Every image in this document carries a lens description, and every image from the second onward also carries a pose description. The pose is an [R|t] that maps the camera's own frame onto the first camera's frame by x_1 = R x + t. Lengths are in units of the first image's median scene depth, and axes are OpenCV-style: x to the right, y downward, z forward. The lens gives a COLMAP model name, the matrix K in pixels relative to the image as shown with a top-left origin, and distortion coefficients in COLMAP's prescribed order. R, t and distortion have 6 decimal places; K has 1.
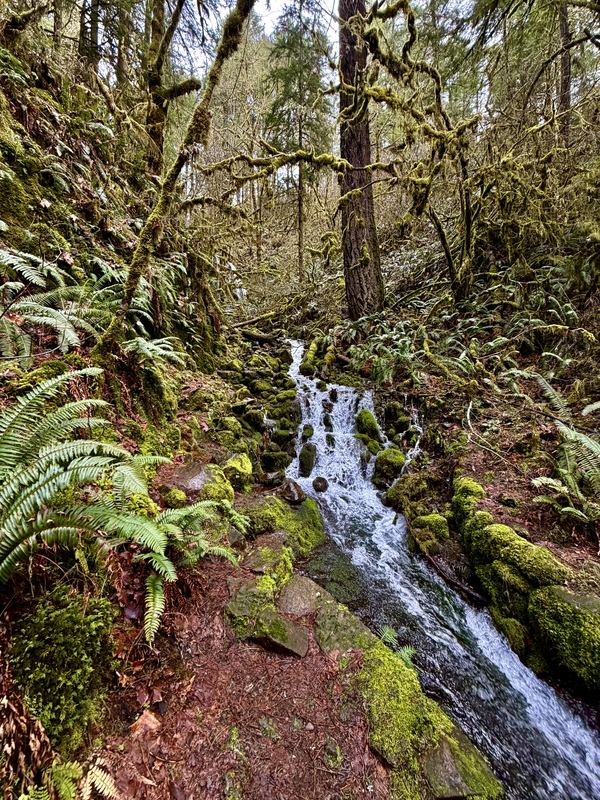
lens RADIAL K [[319.5, 0, 298.4], [0, 319.5, 401.8], [0, 0, 1]] dist [0.000347, 0.000020]
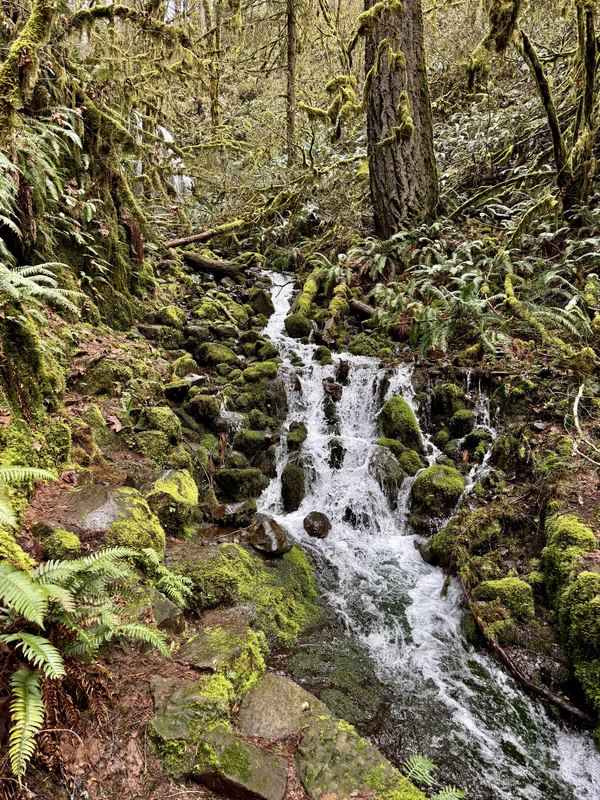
lens RADIAL K [[565.6, 0, 300.0], [0, 565.6, 400.0], [0, 0, 1]] dist [0.096260, -0.120353]
pose [[0.999540, 0.012214, 0.027773, 0.005482], [-0.013031, 0.999482, 0.029417, 0.001992], [-0.027400, -0.029765, 0.999181, -0.017071]]
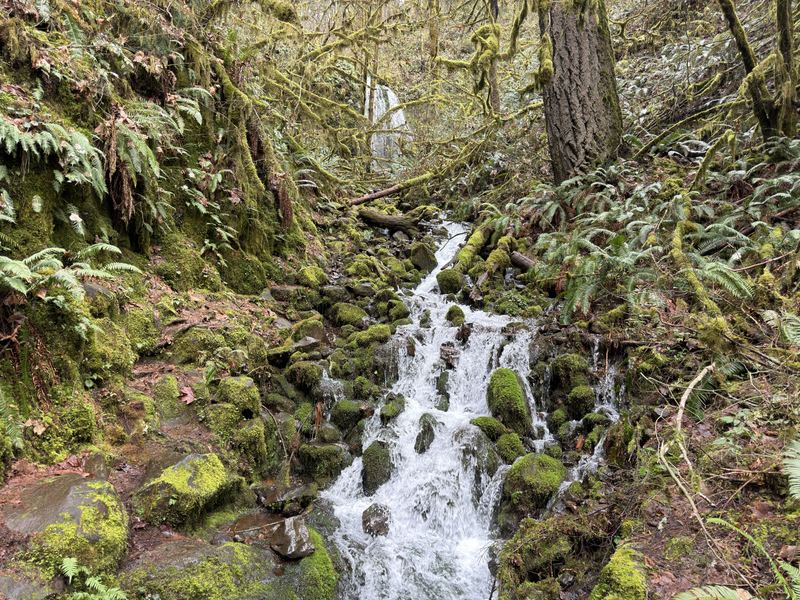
lens RADIAL K [[565.6, 0, 400.0], [0, 565.6, 300.0], [0, 0, 1]] dist [0.096260, -0.120353]
pose [[0.976645, 0.007044, -0.214744, 0.241326], [-0.016660, 0.998936, -0.043000, -0.043470], [0.214213, 0.045573, 0.975723, 0.075689]]
